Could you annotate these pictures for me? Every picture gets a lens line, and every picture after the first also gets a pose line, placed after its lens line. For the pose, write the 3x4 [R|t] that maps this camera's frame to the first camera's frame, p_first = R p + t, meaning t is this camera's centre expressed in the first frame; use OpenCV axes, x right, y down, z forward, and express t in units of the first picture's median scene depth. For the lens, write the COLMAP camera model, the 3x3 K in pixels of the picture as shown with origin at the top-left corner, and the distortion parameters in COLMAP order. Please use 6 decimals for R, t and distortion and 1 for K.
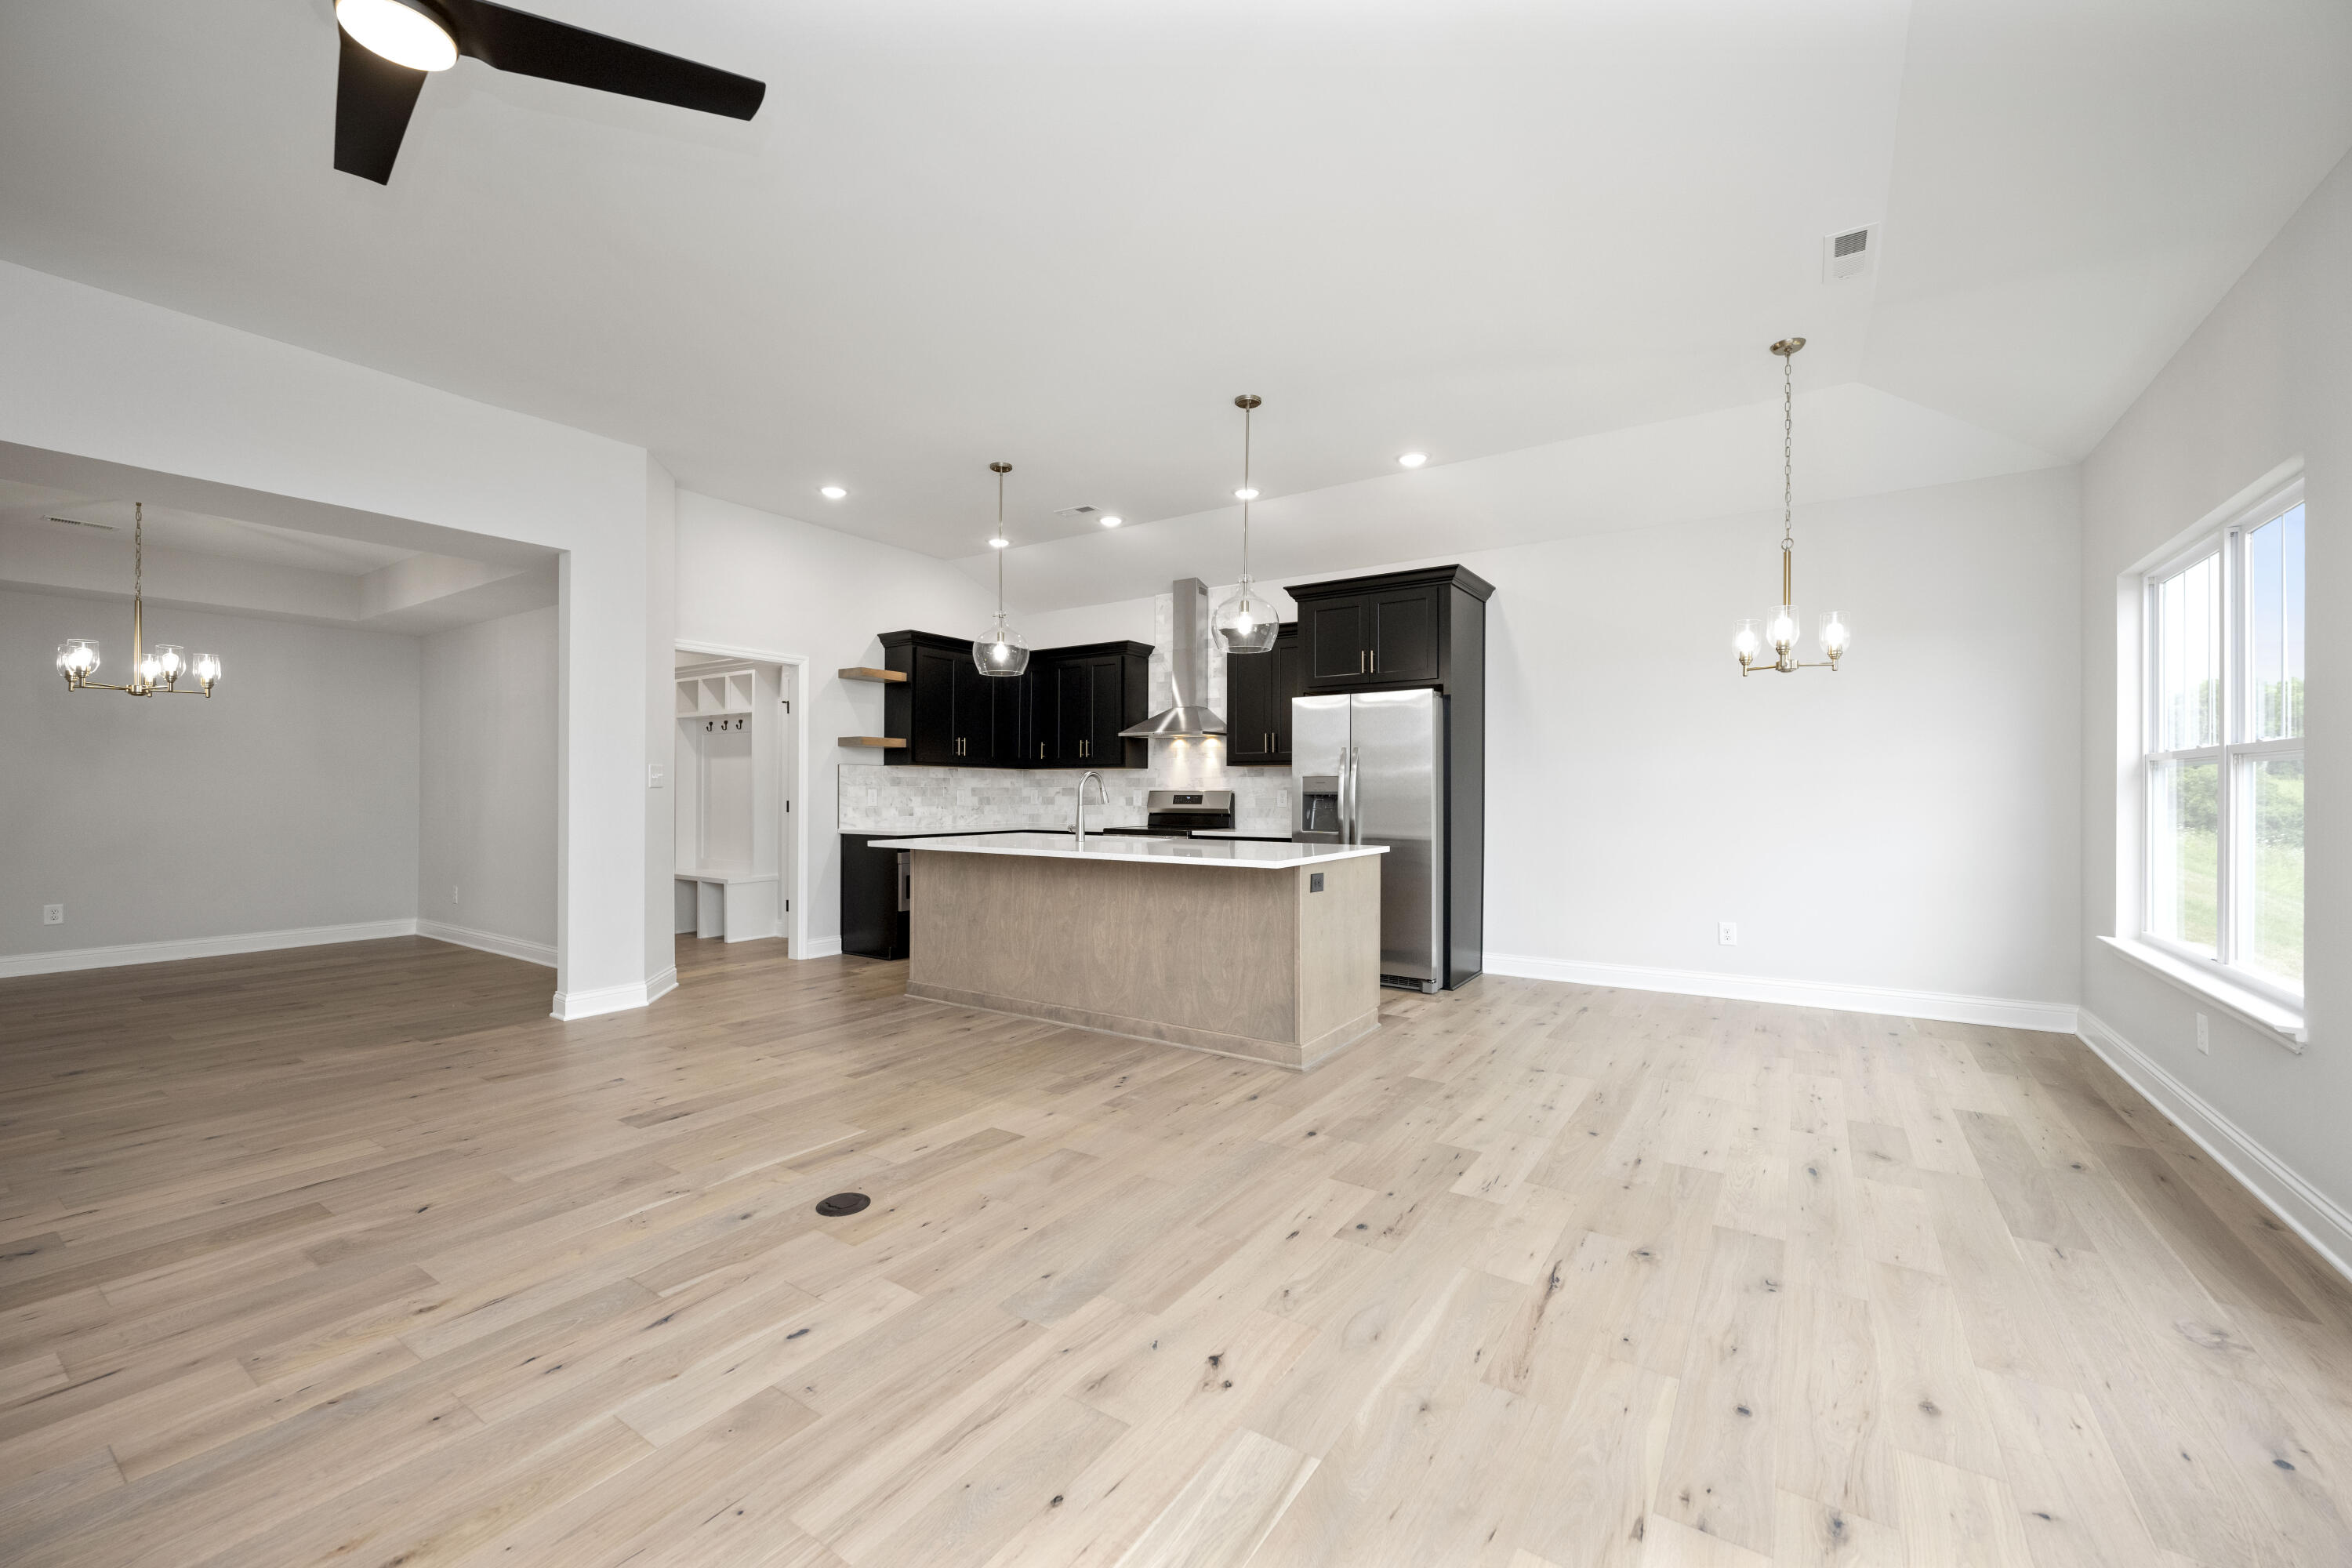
lens RADIAL K [[937.3, 0, 1176.0], [0, 937.3, 784.0], [0, 0, 1]] dist [-0.000888, -0.000360]
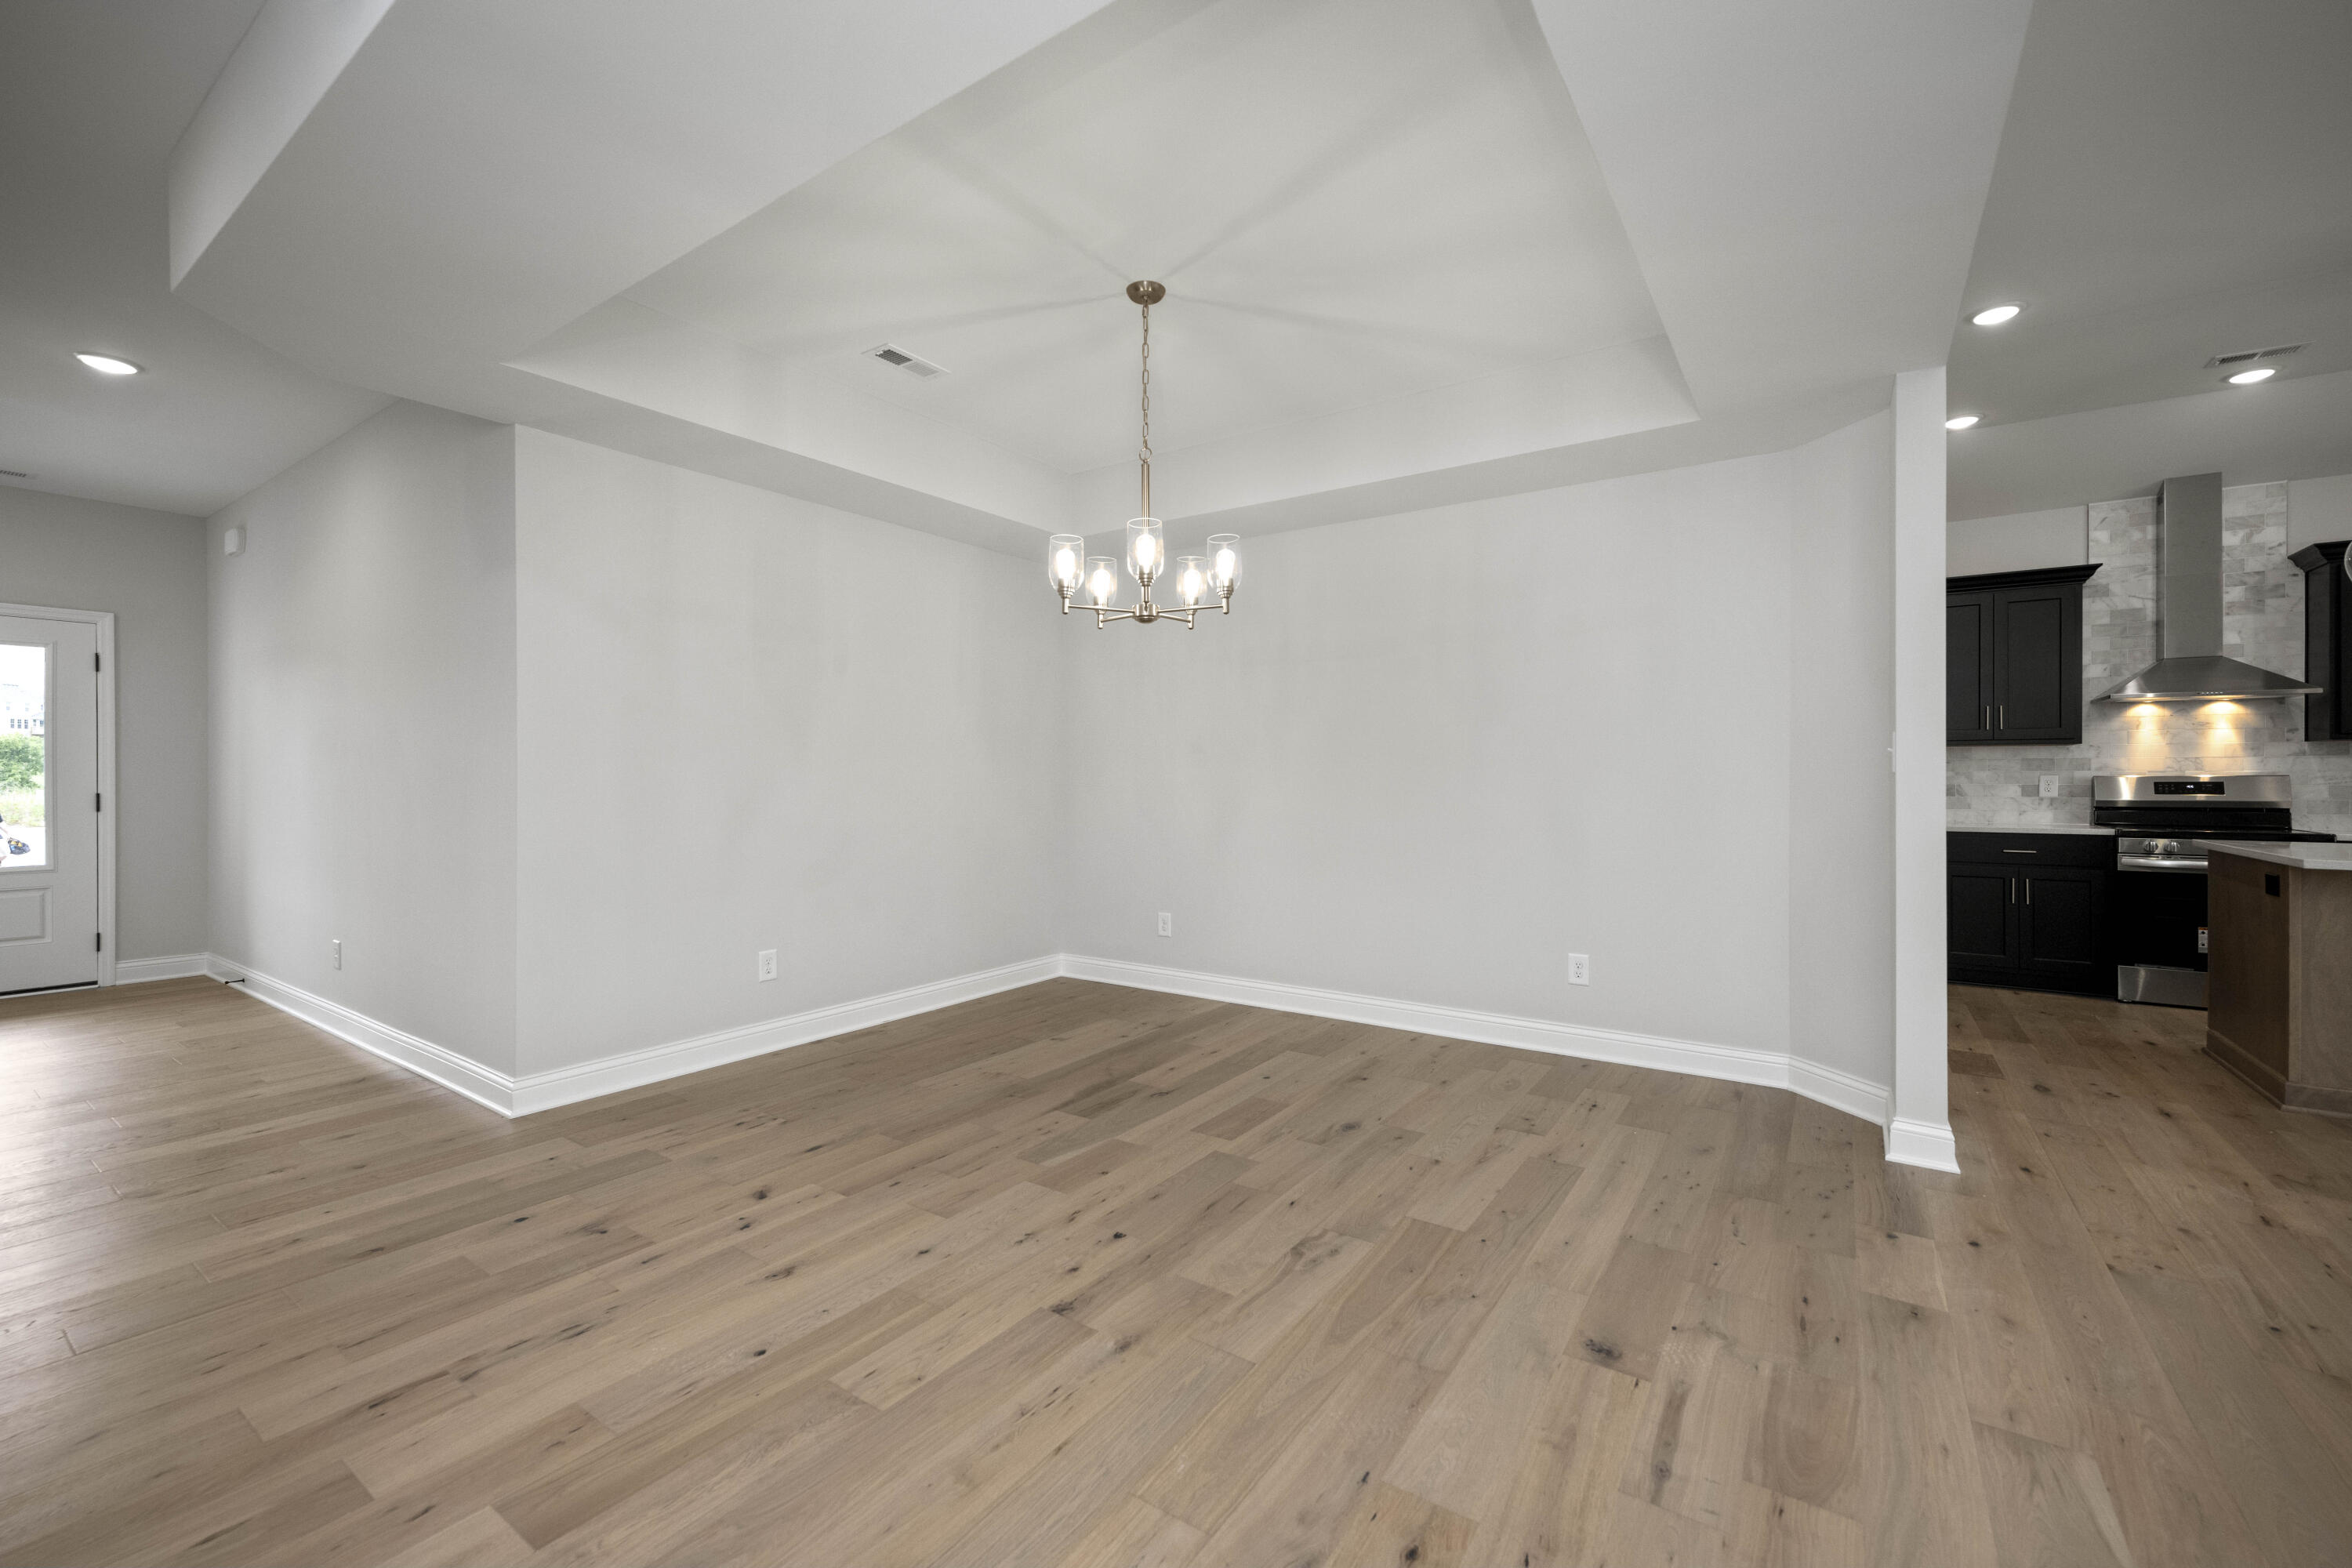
lens RADIAL K [[966.5, 0, 1171.9], [0, 966.5, 776.2], [0, 0, 1]] dist [0.000627, 0.000386]
pose [[0.999869, -0.003128, -0.015858, -1.364291], [0.003244, 0.999968, 0.007255, -0.000576], [0.015834, -0.007305, 0.999848, 0.470184]]
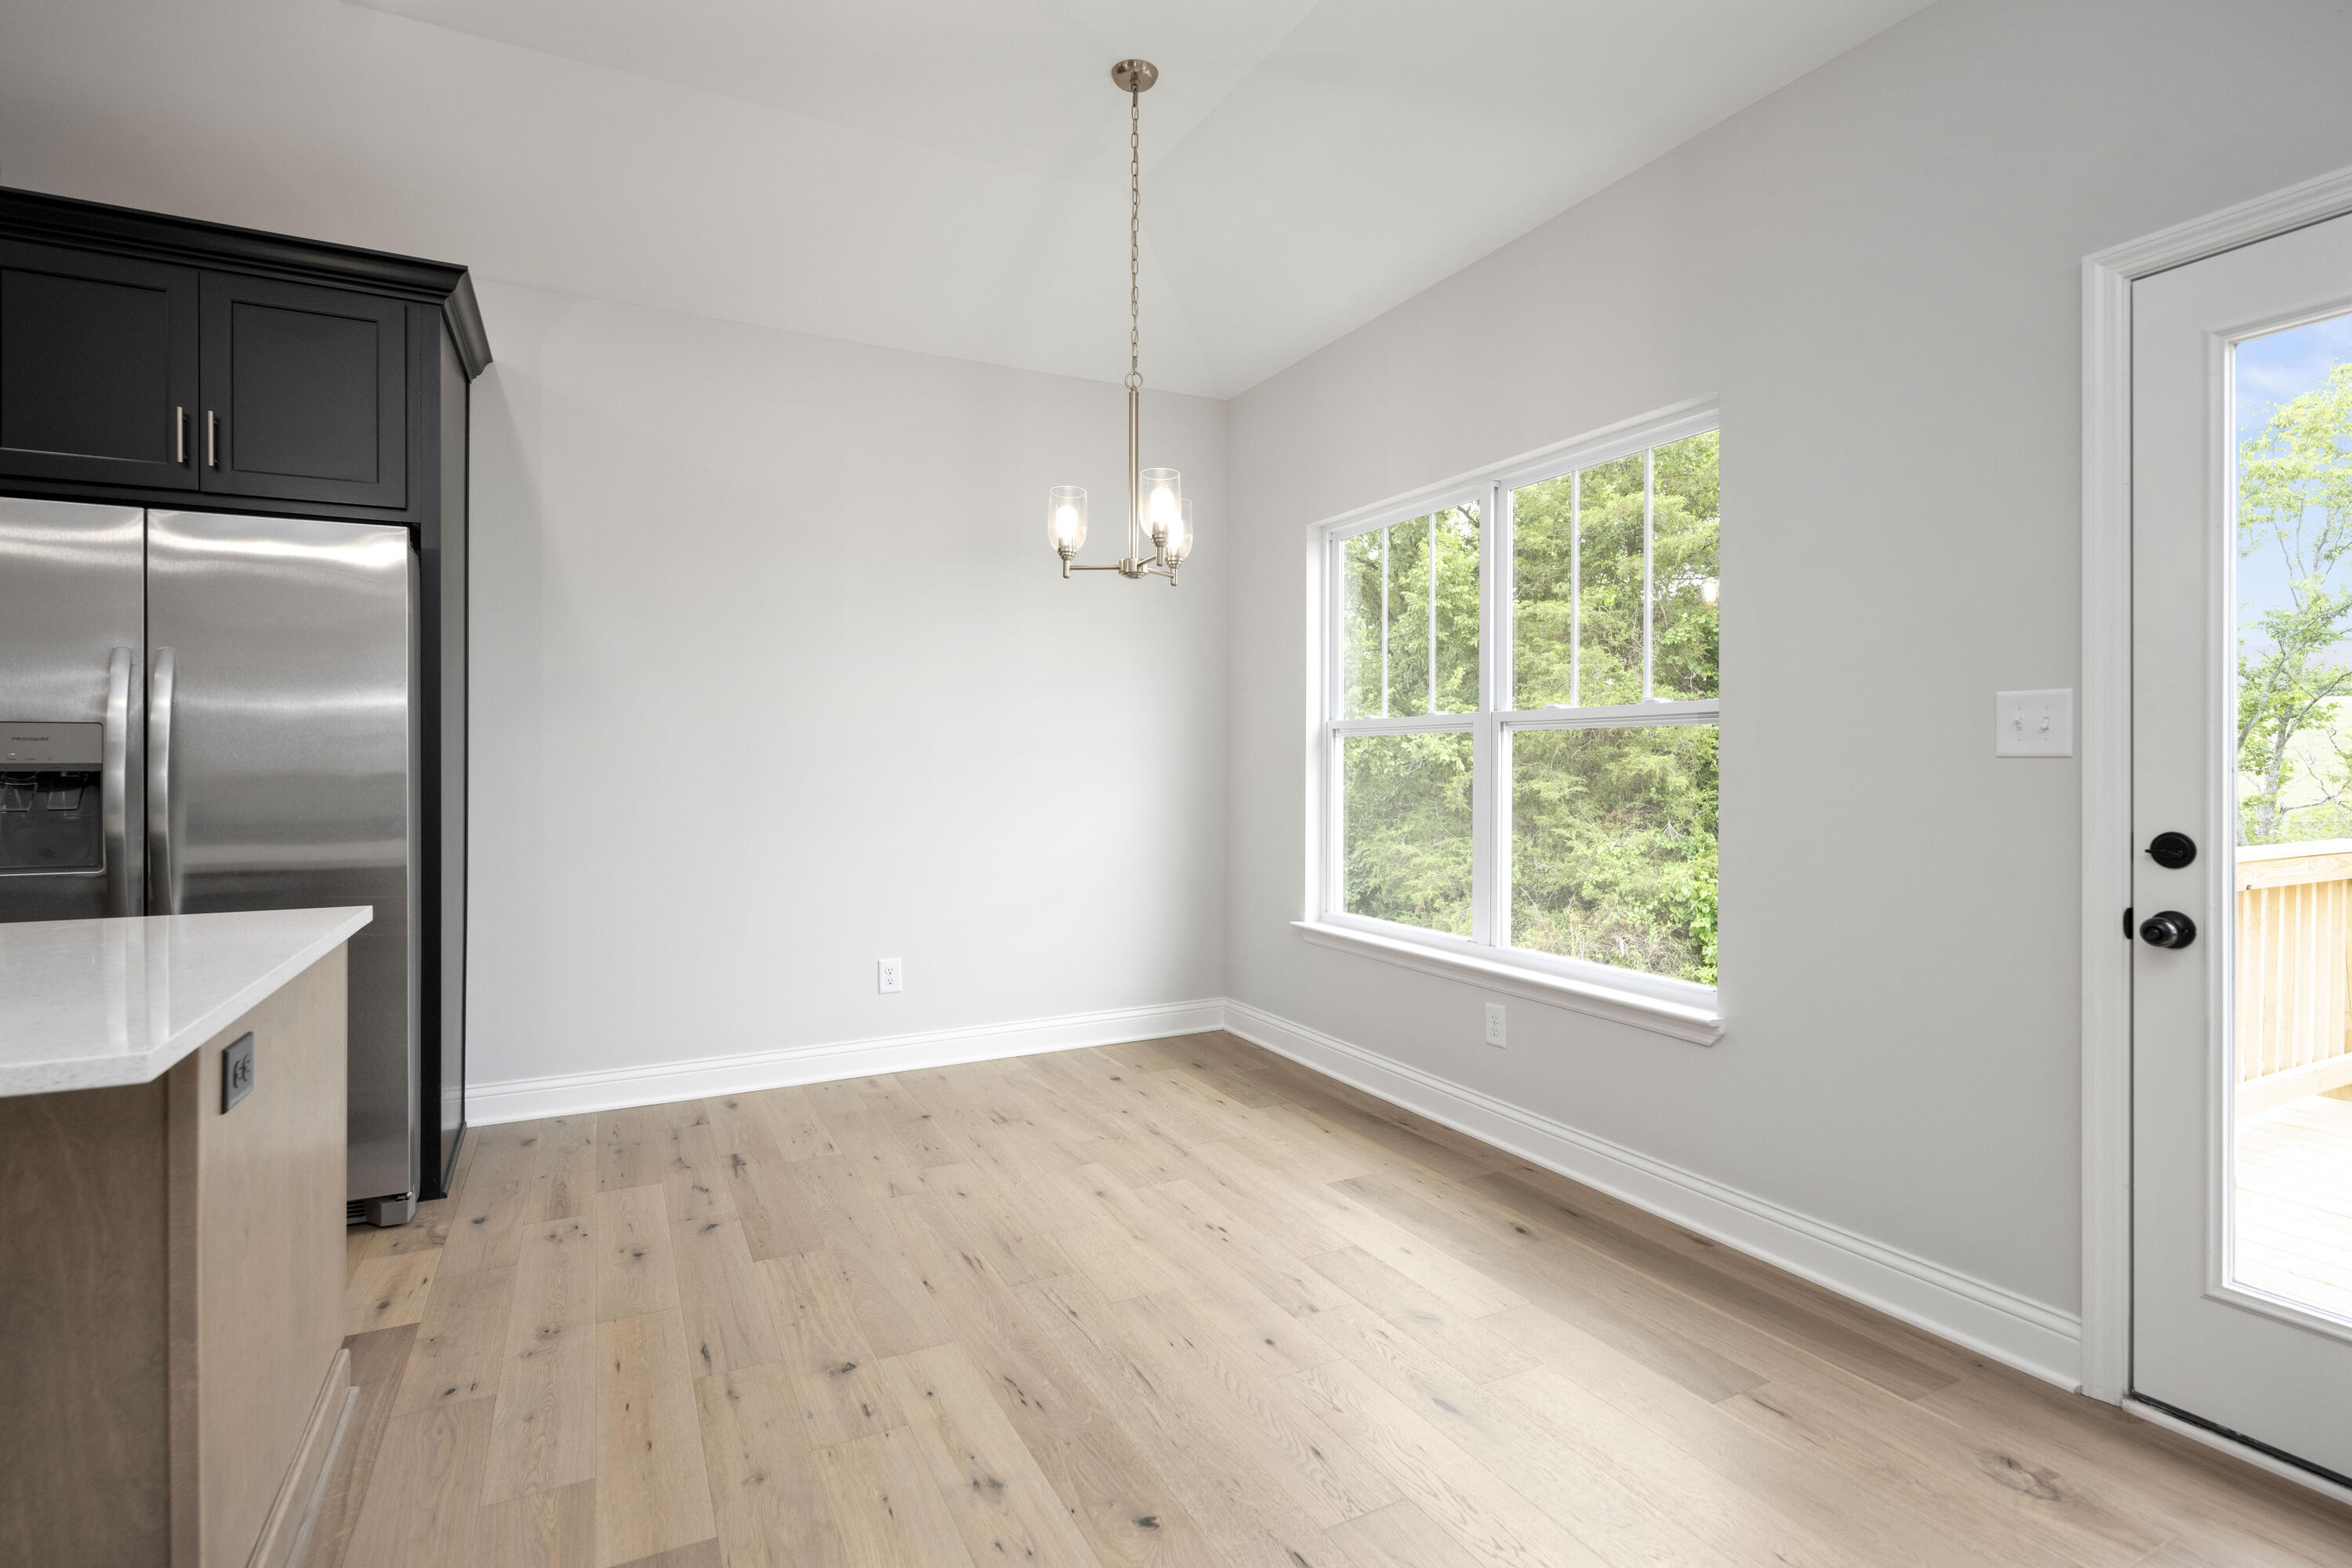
lens RADIAL K [[1119.1, 0, 1163.1], [0, 1119.1, 765.0], [0, 0, 1]] dist [-0.000567, -0.000380]
pose [[0.486110, -0.003488, 0.873891, -0.016468], [-0.007071, 0.999944, 0.007924, 0.003513], [-0.873869, -0.010032, 0.486058, 0.598245]]
